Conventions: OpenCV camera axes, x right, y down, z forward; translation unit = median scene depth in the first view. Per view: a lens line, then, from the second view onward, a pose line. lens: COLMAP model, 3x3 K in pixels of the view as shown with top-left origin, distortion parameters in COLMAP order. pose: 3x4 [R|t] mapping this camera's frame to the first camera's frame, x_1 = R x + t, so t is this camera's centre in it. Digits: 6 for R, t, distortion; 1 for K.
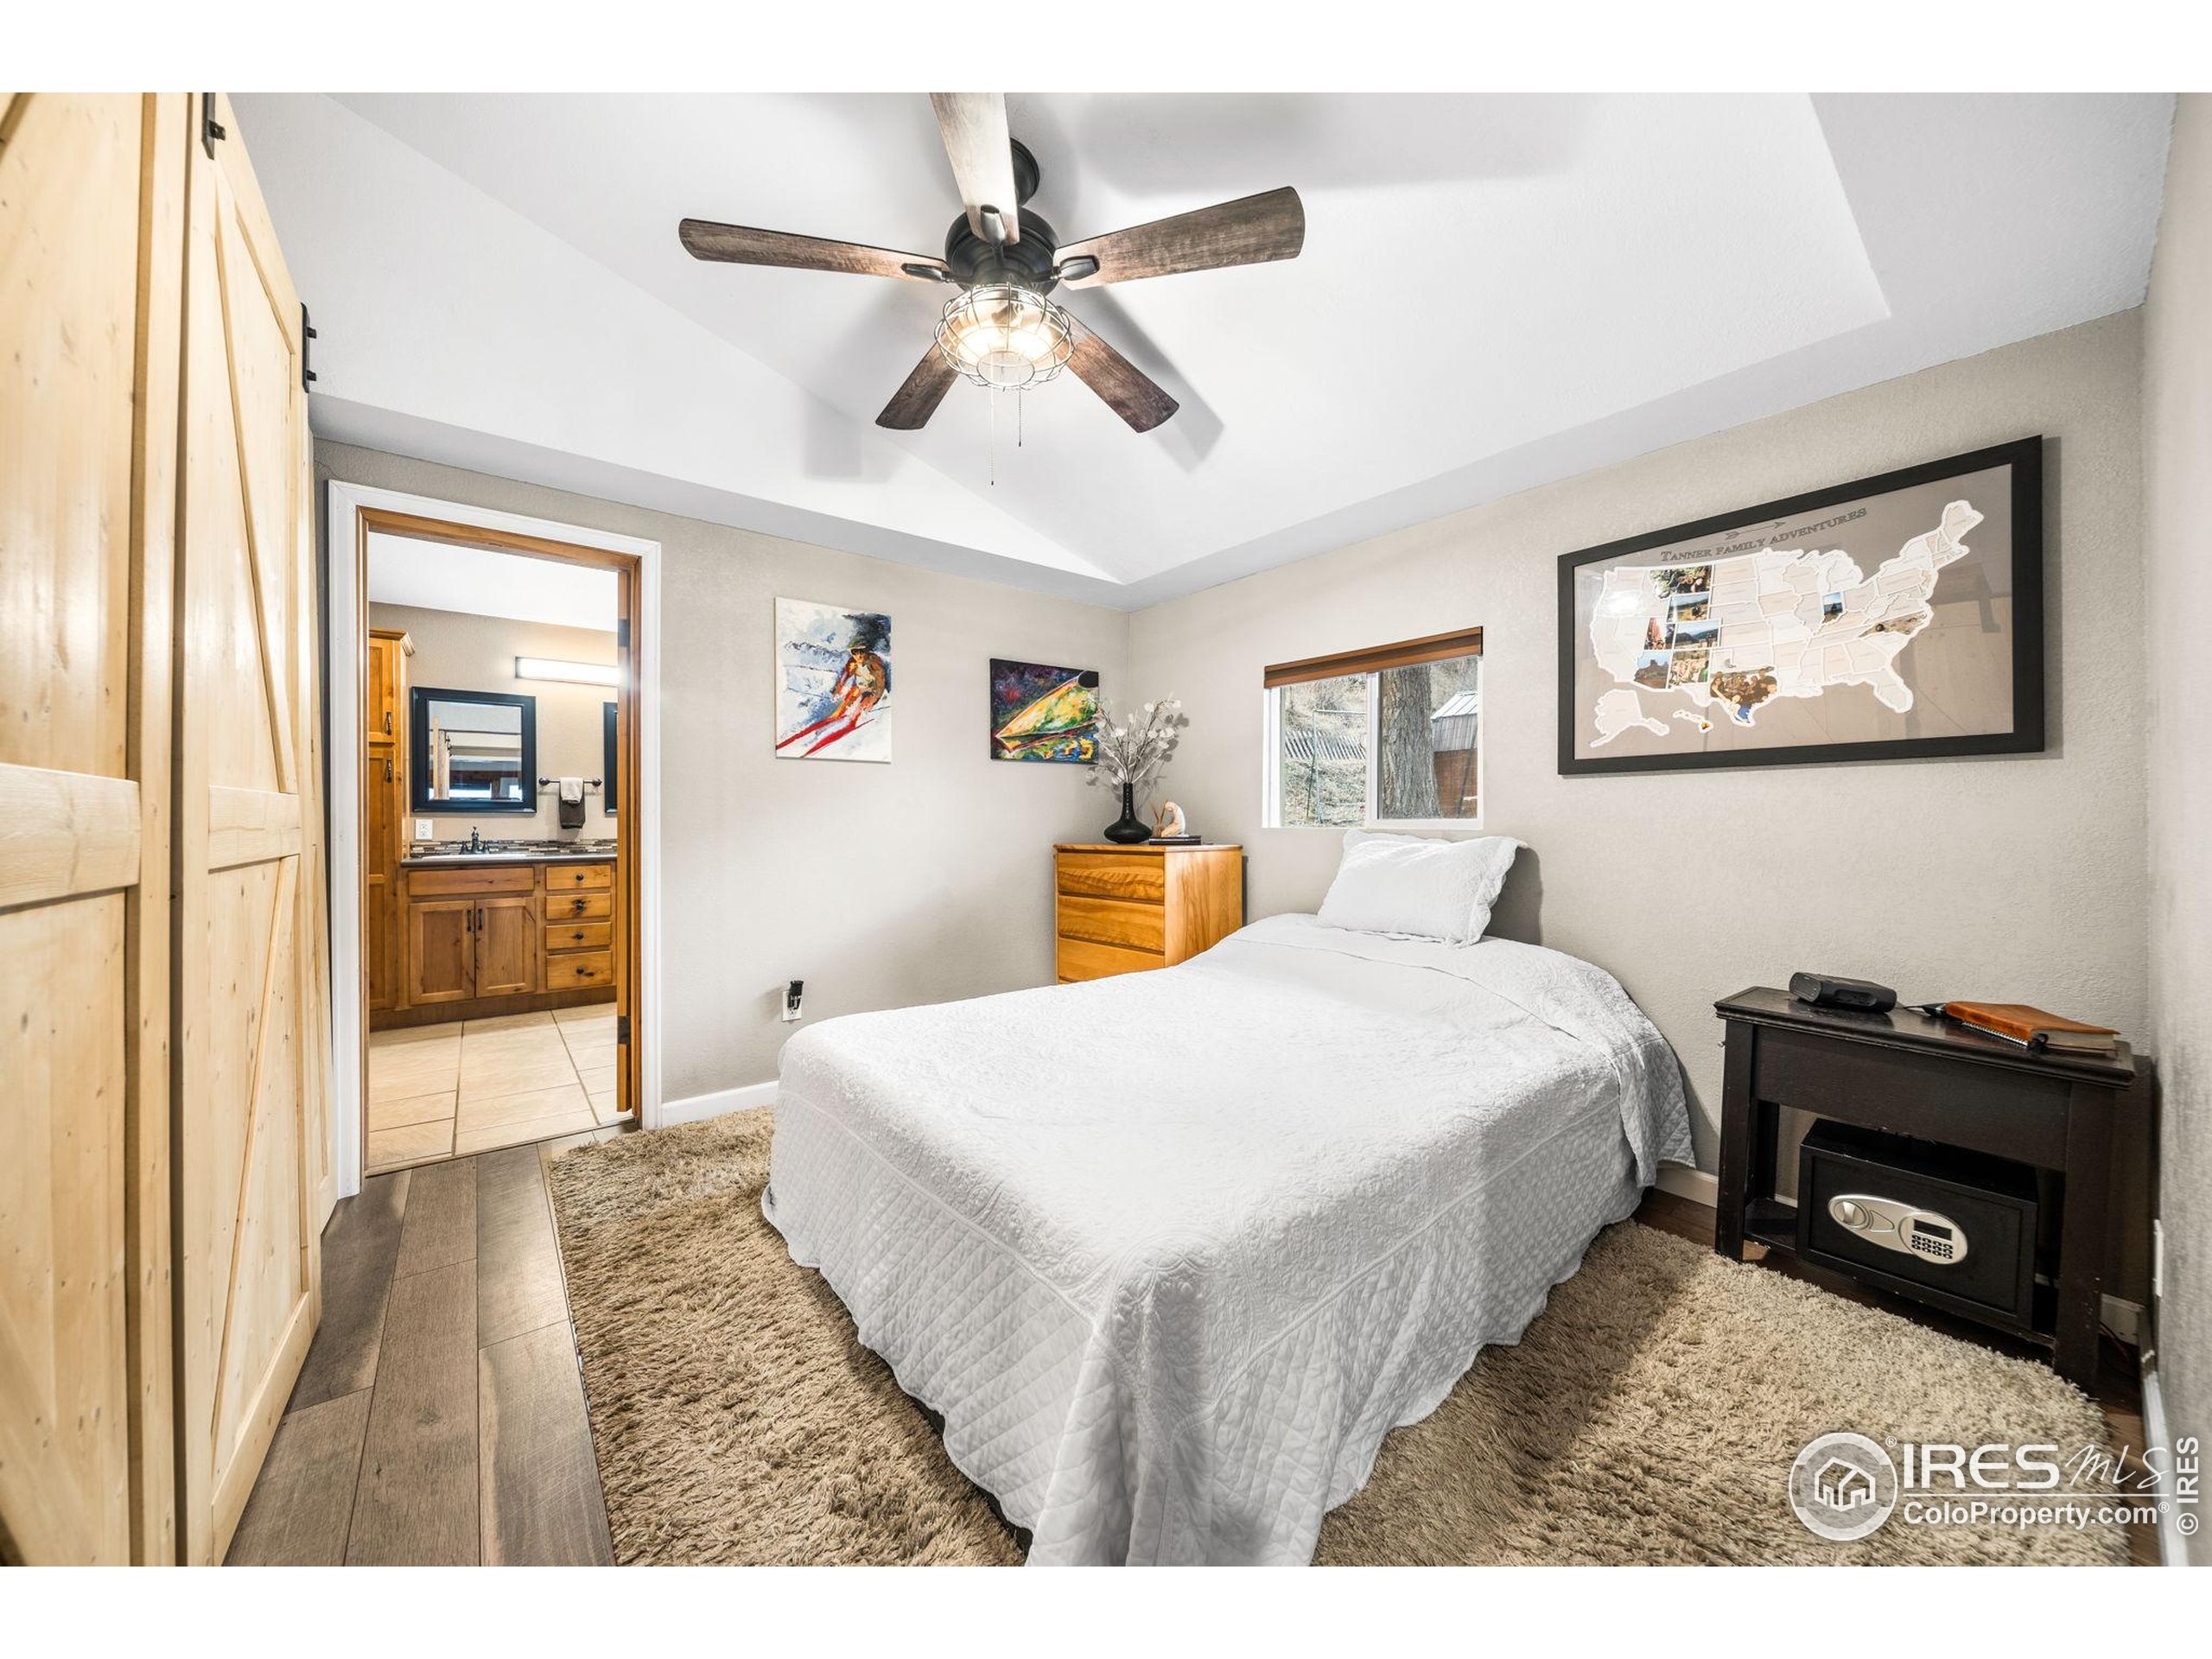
lens RADIAL K [[791.0, 0, 1109.4], [0, 791.0, 826.9], [0, 0, 1]] dist [-0.001642, -0.000156]
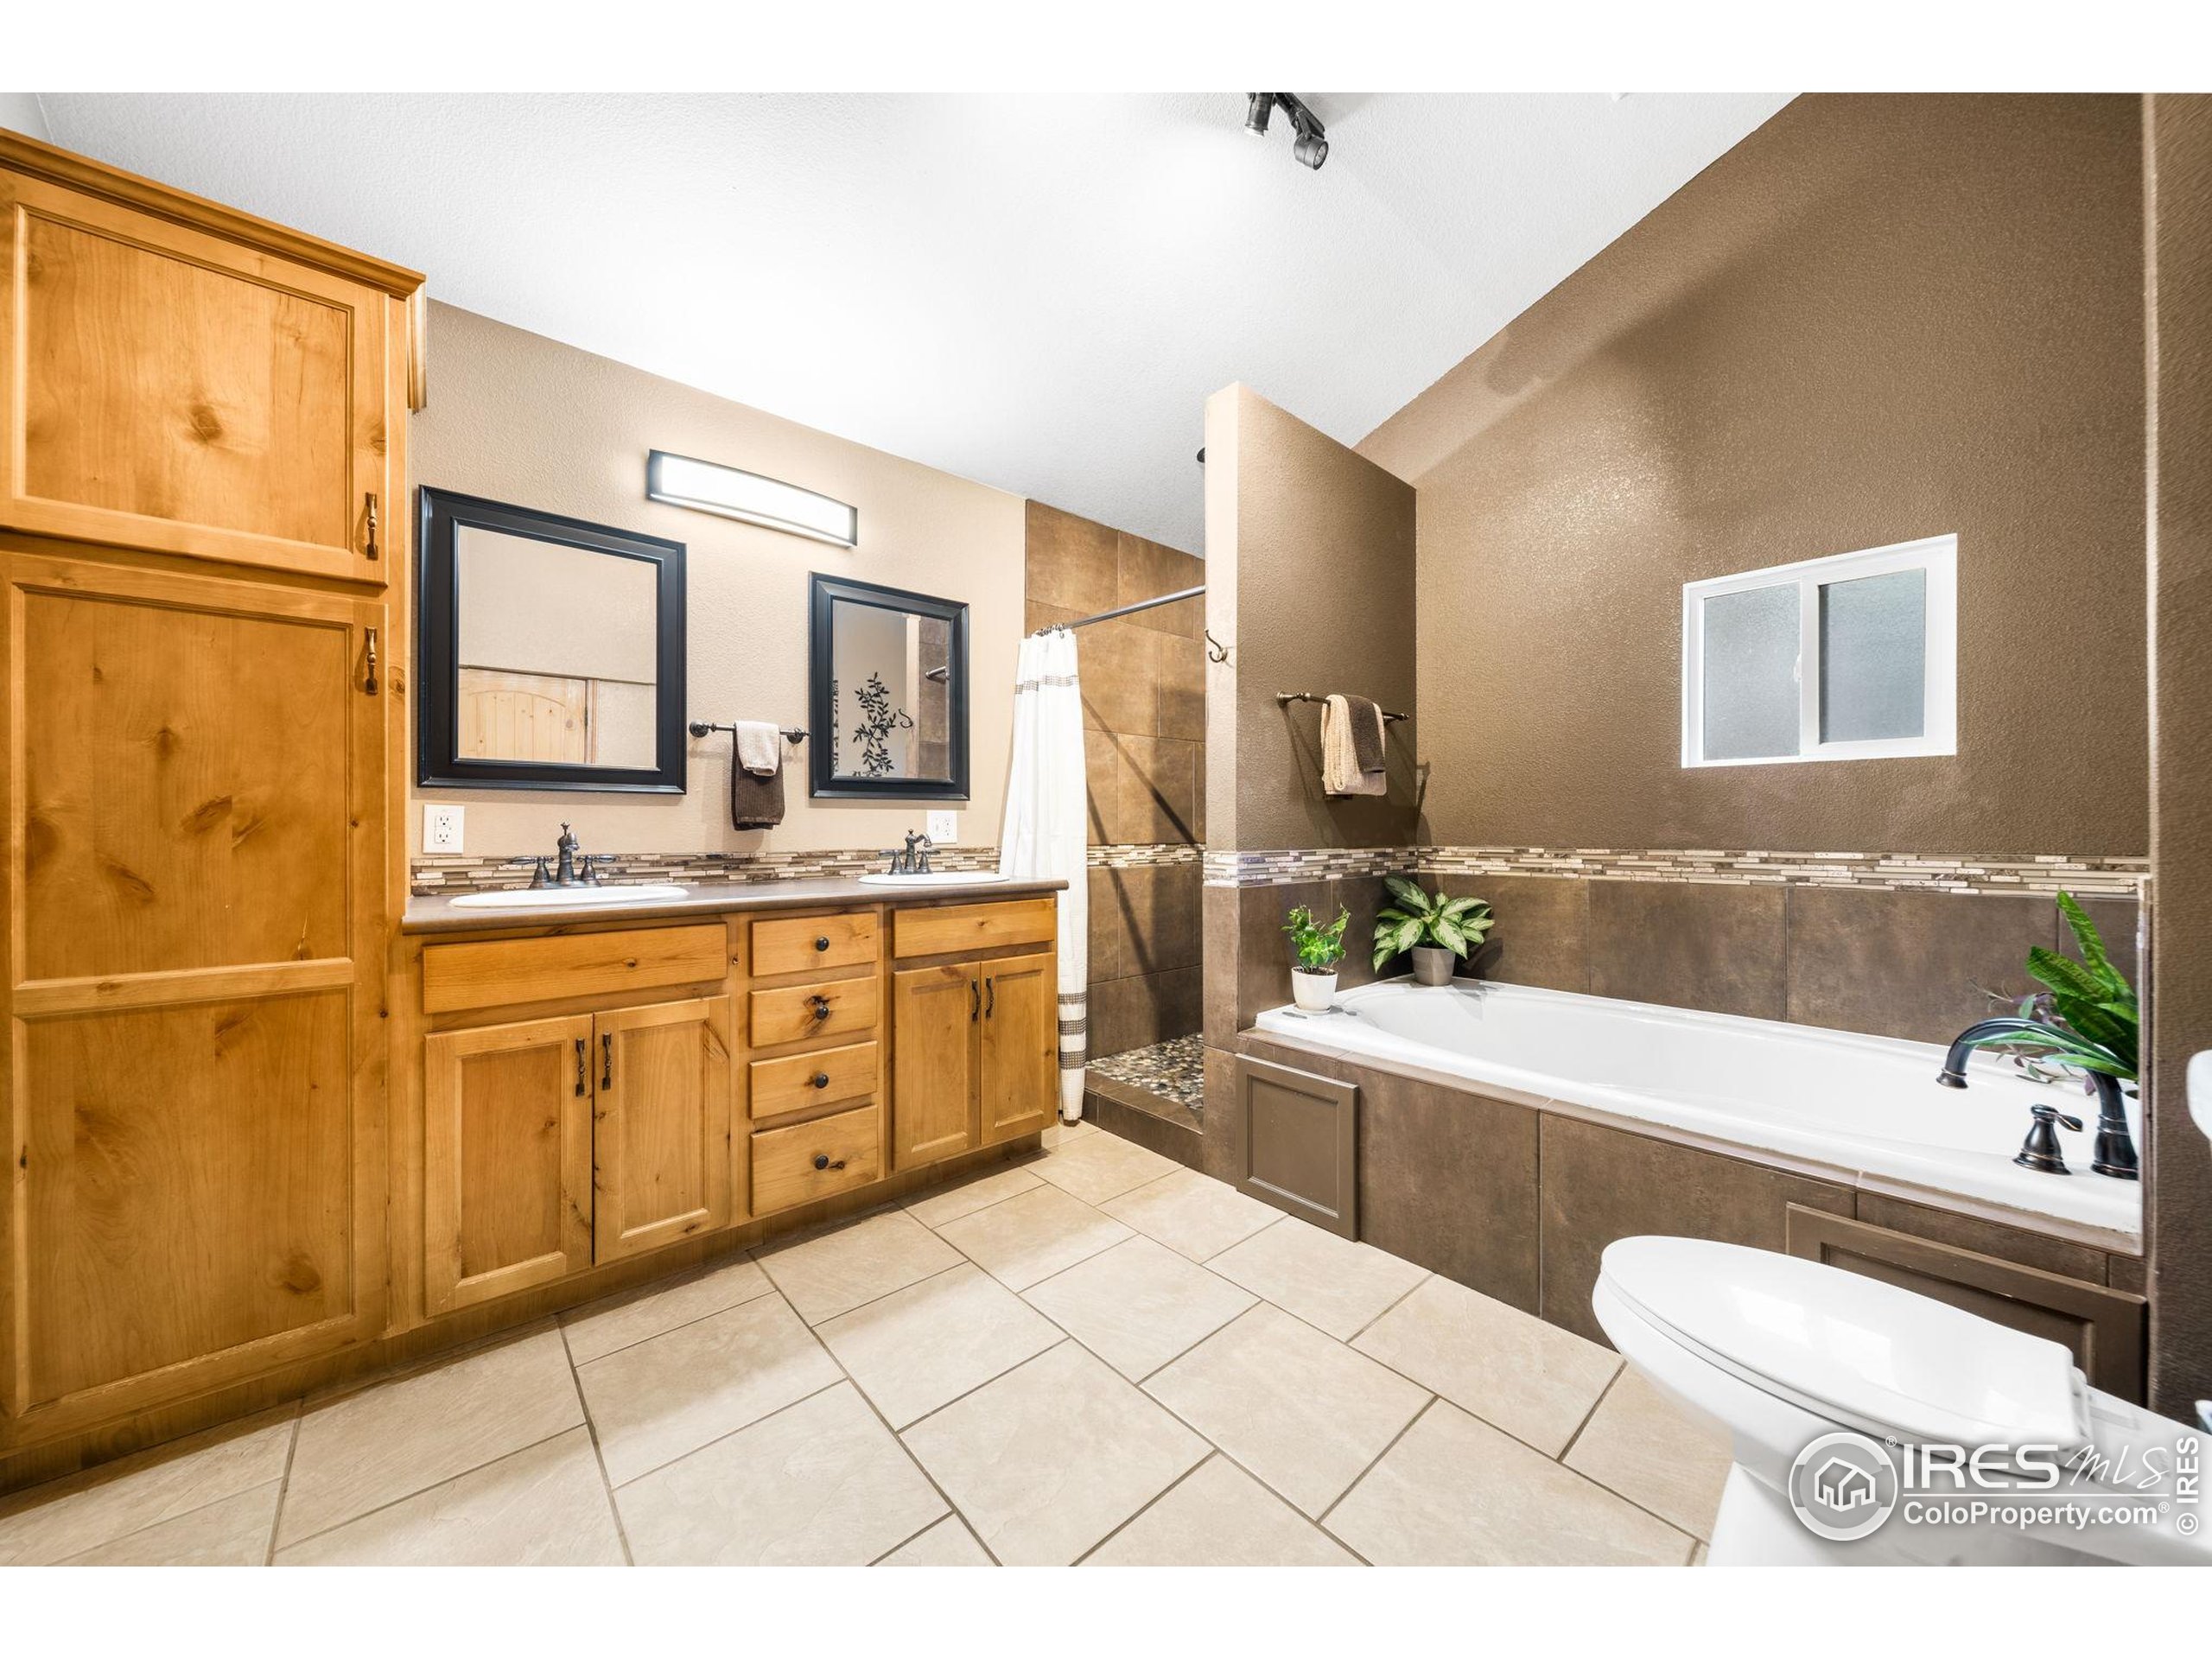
lens RADIAL K [[773.9, 0, 1099.6], [0, 773.9, 828.9], [0, 0, 1]] dist [-0.003110, -0.000385]
pose [[0.998840, 0.006513, 0.047720, -0.544860], [-0.006473, 0.999979, -0.000990, 0.001140], [-0.047726, 0.000680, 0.998860, 0.579186]]
